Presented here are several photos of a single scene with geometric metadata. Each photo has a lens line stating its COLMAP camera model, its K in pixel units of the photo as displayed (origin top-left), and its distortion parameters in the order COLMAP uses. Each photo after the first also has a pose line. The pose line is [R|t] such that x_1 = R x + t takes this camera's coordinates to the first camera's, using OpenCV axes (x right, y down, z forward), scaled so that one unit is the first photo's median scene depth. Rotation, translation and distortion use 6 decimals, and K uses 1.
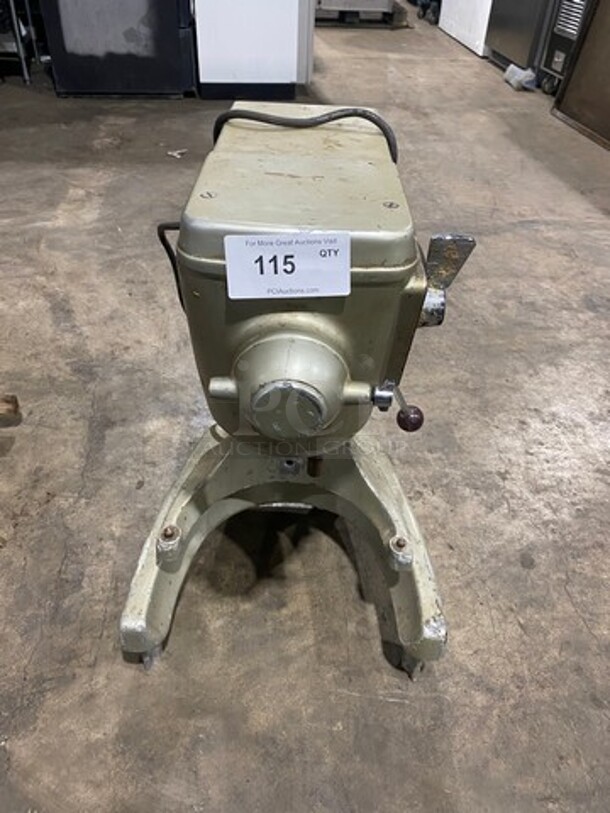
lens RADIAL K [[623.1, 0, 302.4], [0, 623.1, 401.8], [0, 0, 1]] dist [-0.009441, -0.012681]
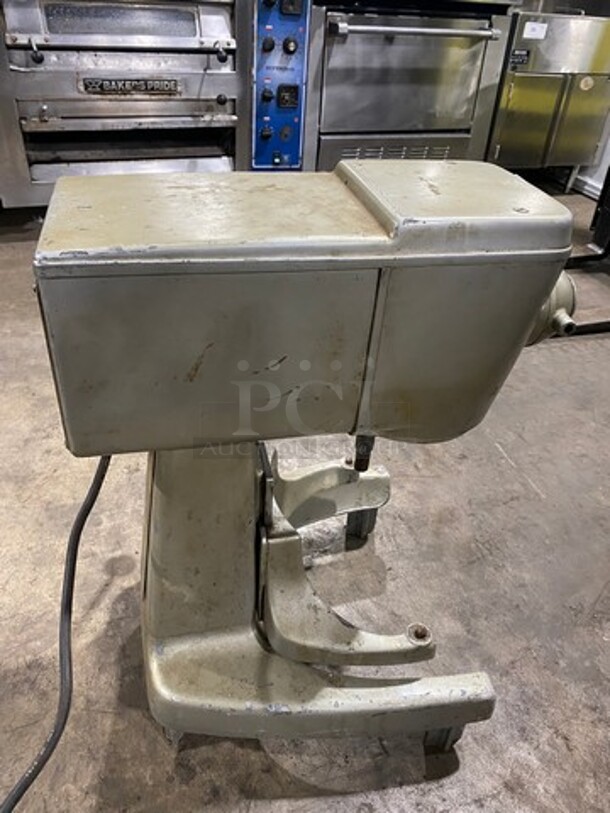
lens RADIAL K [[623.1, 0, 305.9], [0, 623.1, 402.2], [0, 0, 1]] dist [-0.009441, -0.012681]
pose [[-0.231880, -0.609063, 0.758468, -0.379640], [0.546484, 0.563478, 0.619555, -0.359900], [-0.804728, 0.558153, 0.202184, 0.448438]]
